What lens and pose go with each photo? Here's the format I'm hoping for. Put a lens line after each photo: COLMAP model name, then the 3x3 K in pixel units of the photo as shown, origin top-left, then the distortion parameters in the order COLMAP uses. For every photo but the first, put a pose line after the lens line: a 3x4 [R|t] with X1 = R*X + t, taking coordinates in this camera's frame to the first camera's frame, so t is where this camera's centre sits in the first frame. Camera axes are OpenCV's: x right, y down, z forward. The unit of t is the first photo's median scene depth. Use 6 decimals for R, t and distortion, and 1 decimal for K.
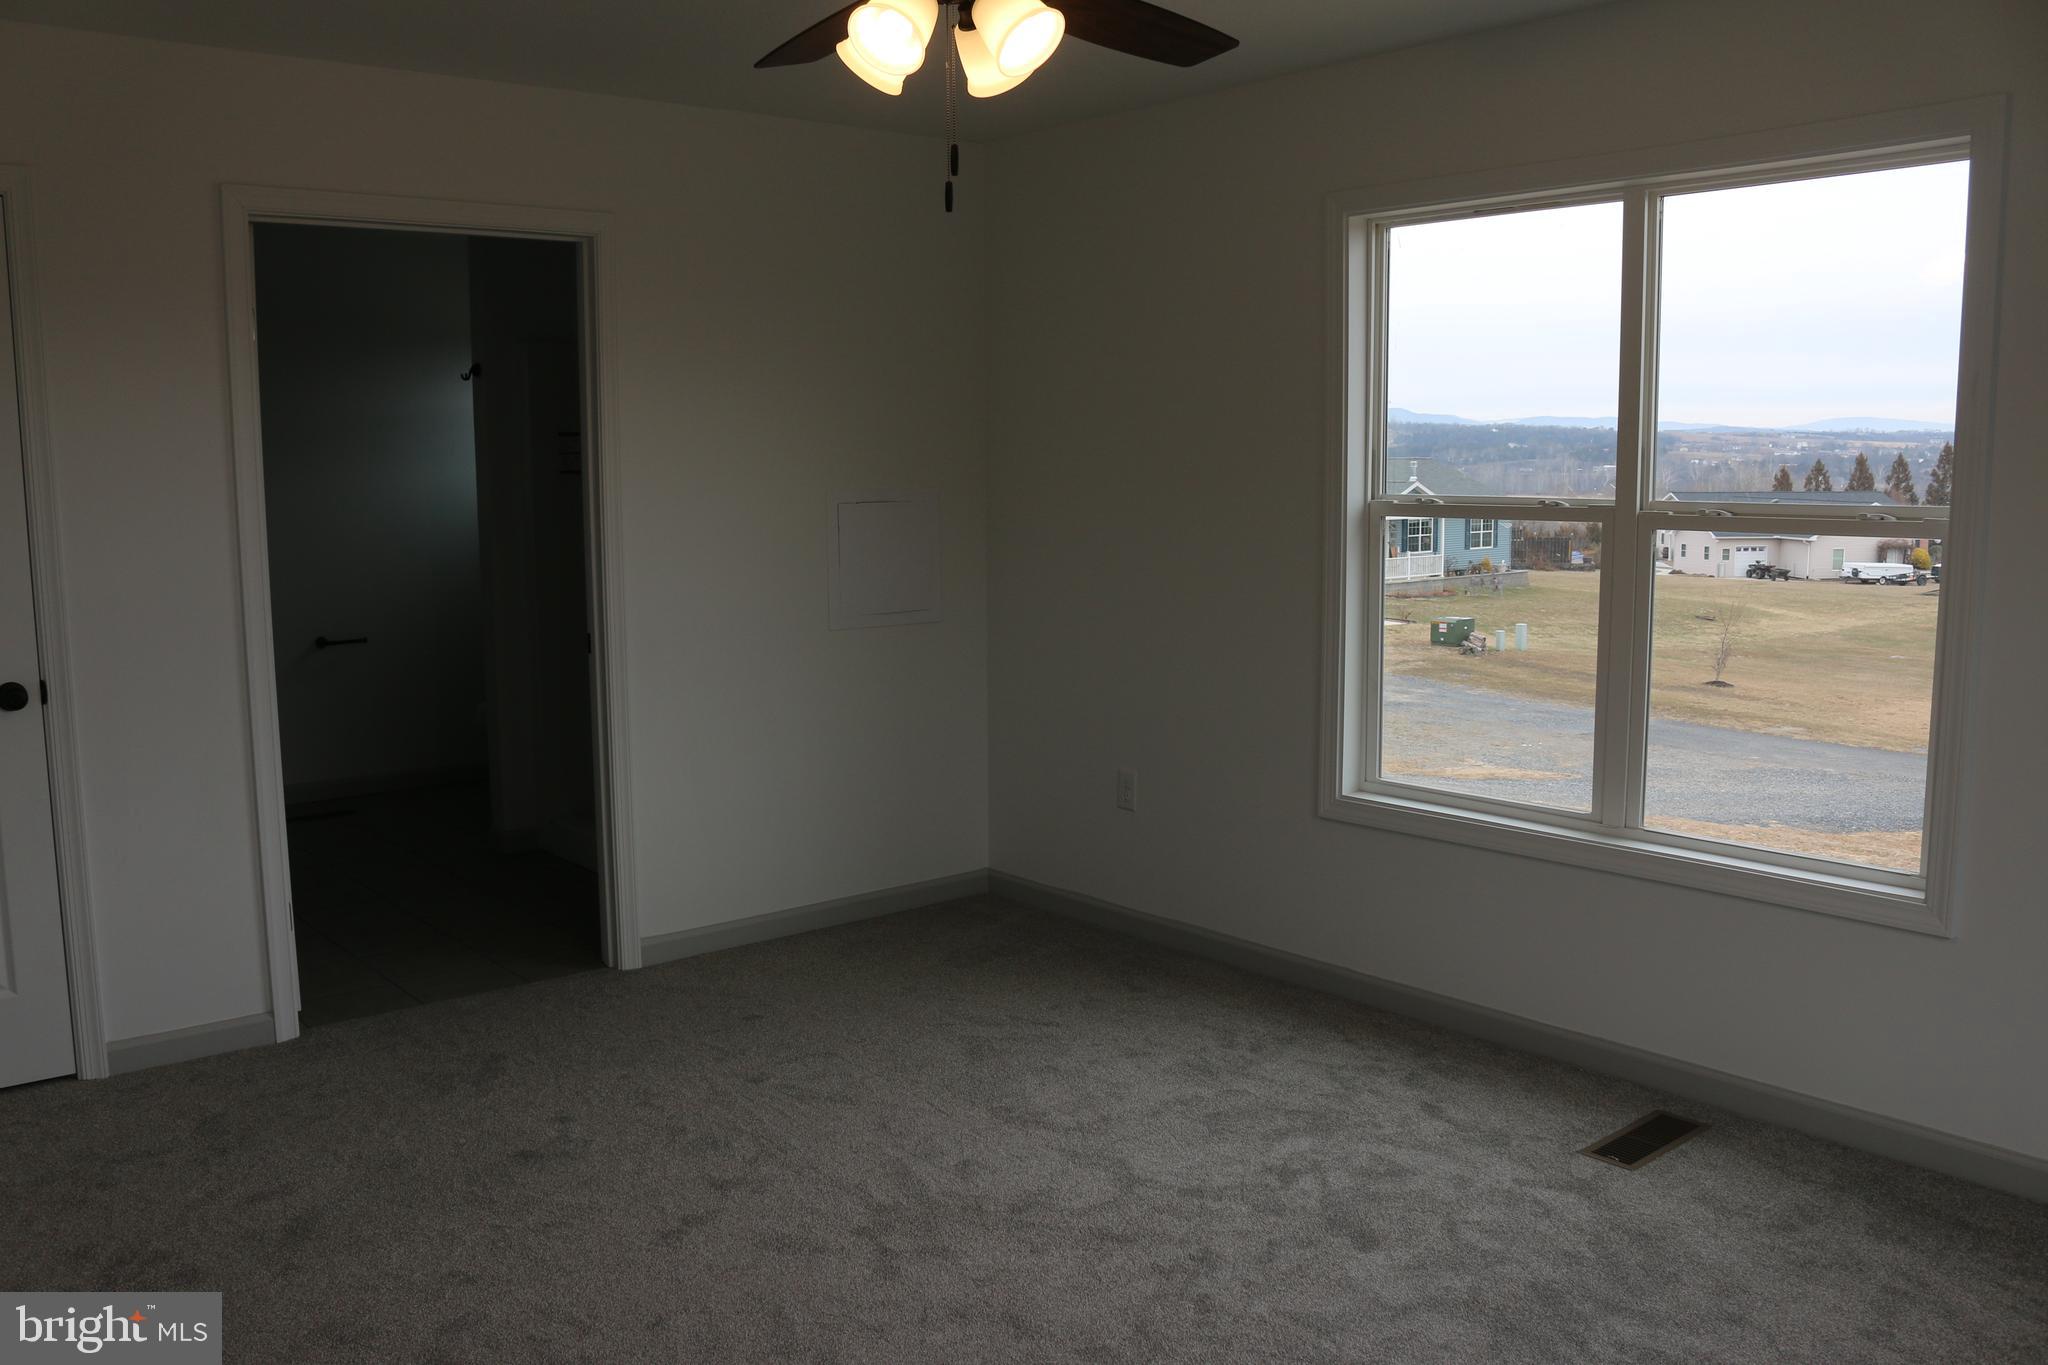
lens RADIAL K [[1695.1, 0, 1009.0], [0, 1695.1, 684.2], [0, 0, 1]] dist [-0.160493, 0.137014]
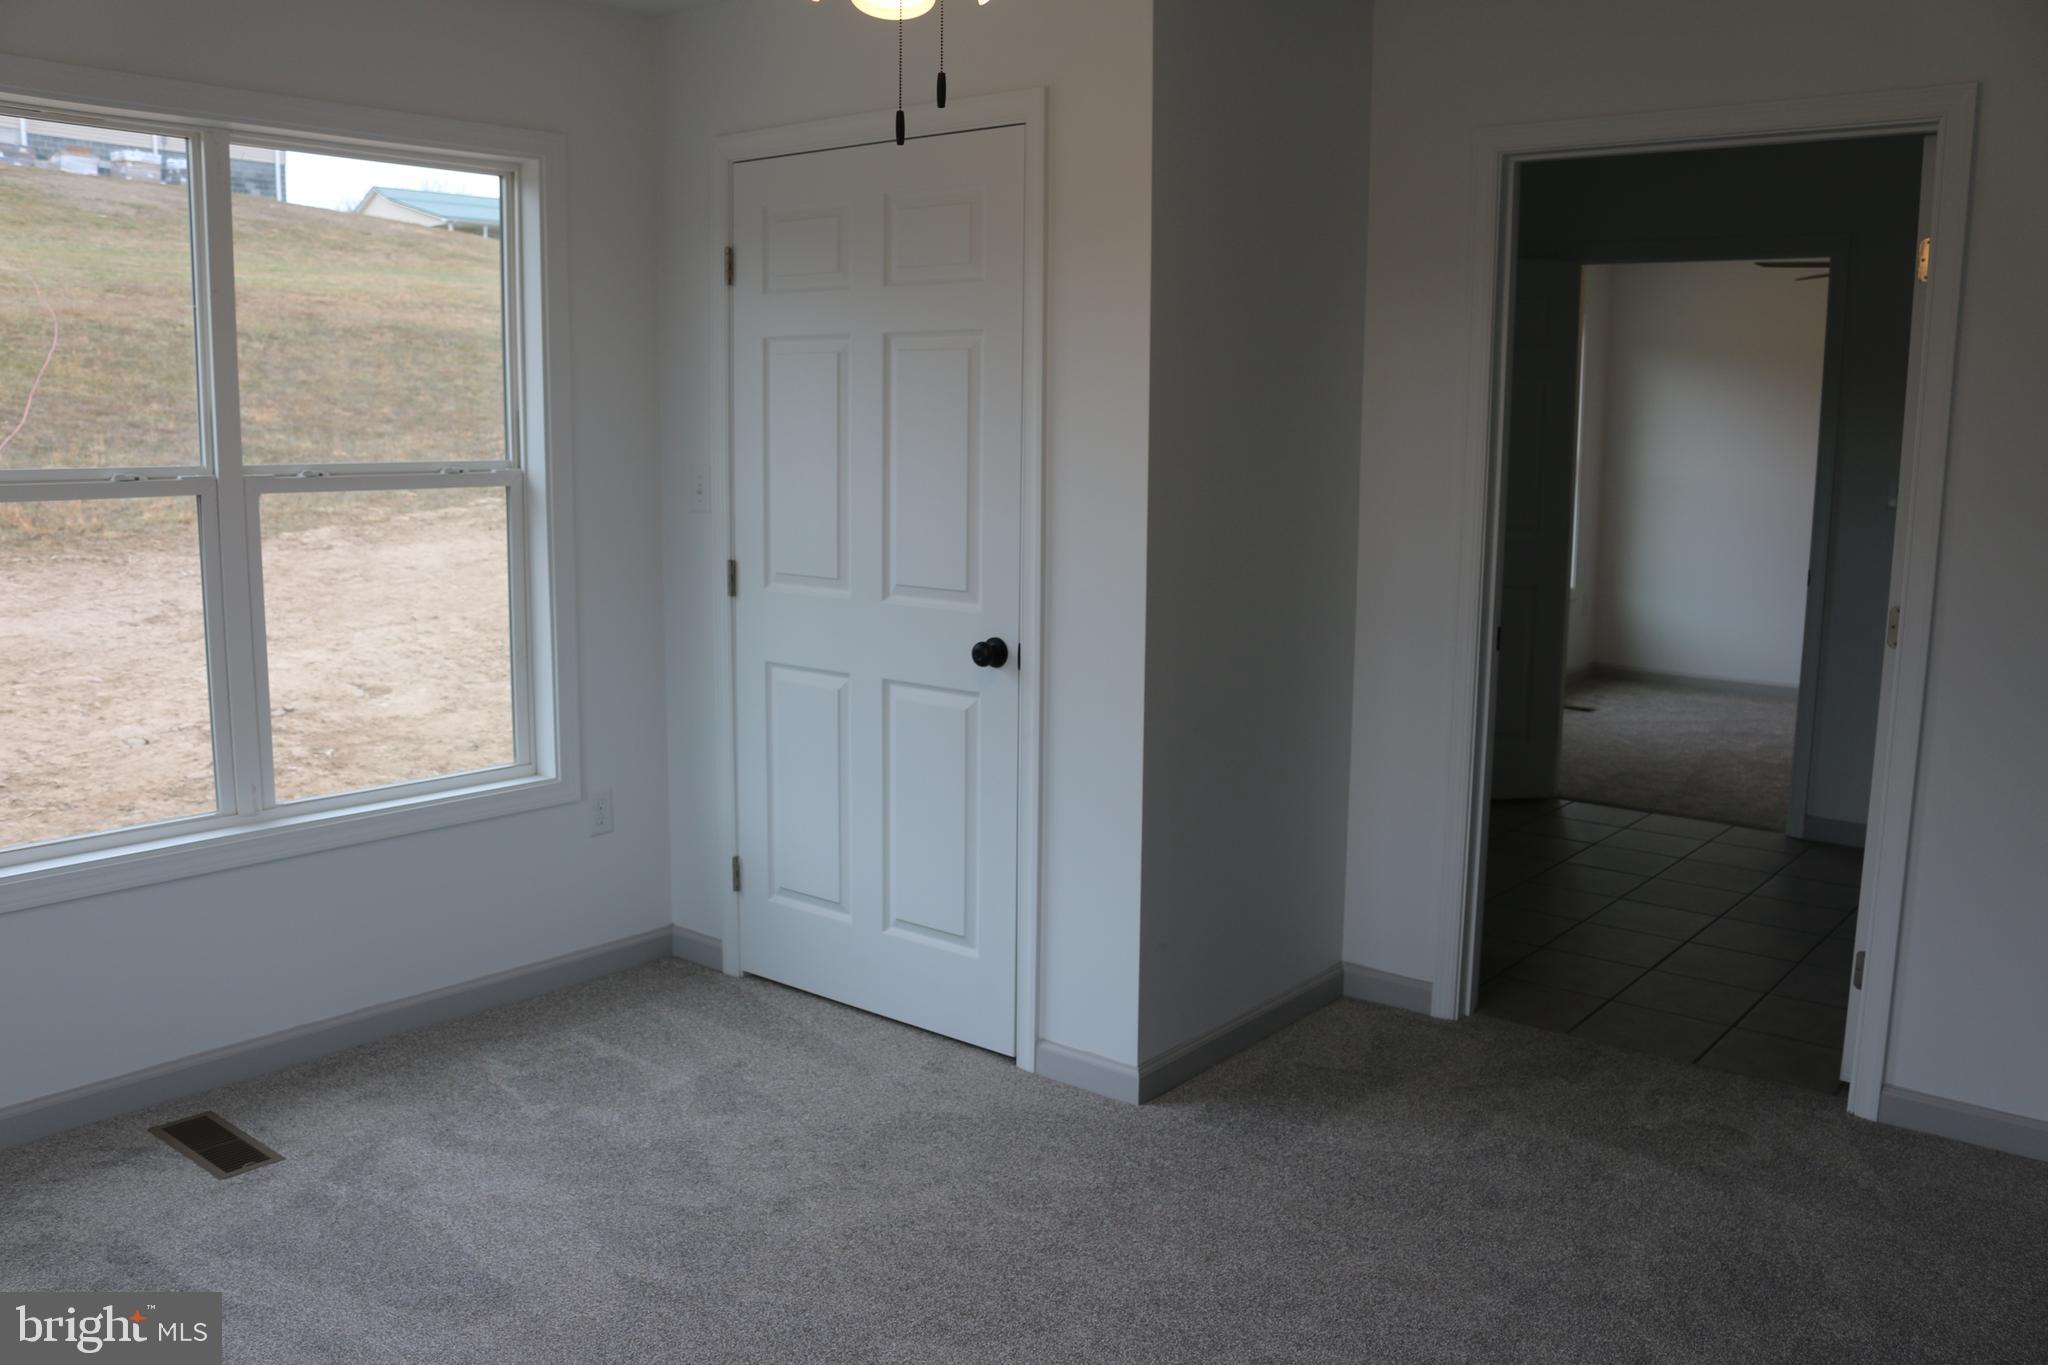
lens RADIAL K [[1695.1, 0, 1009.0], [0, 1695.1, 684.2], [0, 0, 1]] dist [-0.160493, 0.137014]
pose [[-0.175159, -0.148655, 0.973253, -0.609618], [0.120245, 0.977905, 0.171007, -0.093697], [-0.977170, 0.146982, -0.153413, 0.717853]]
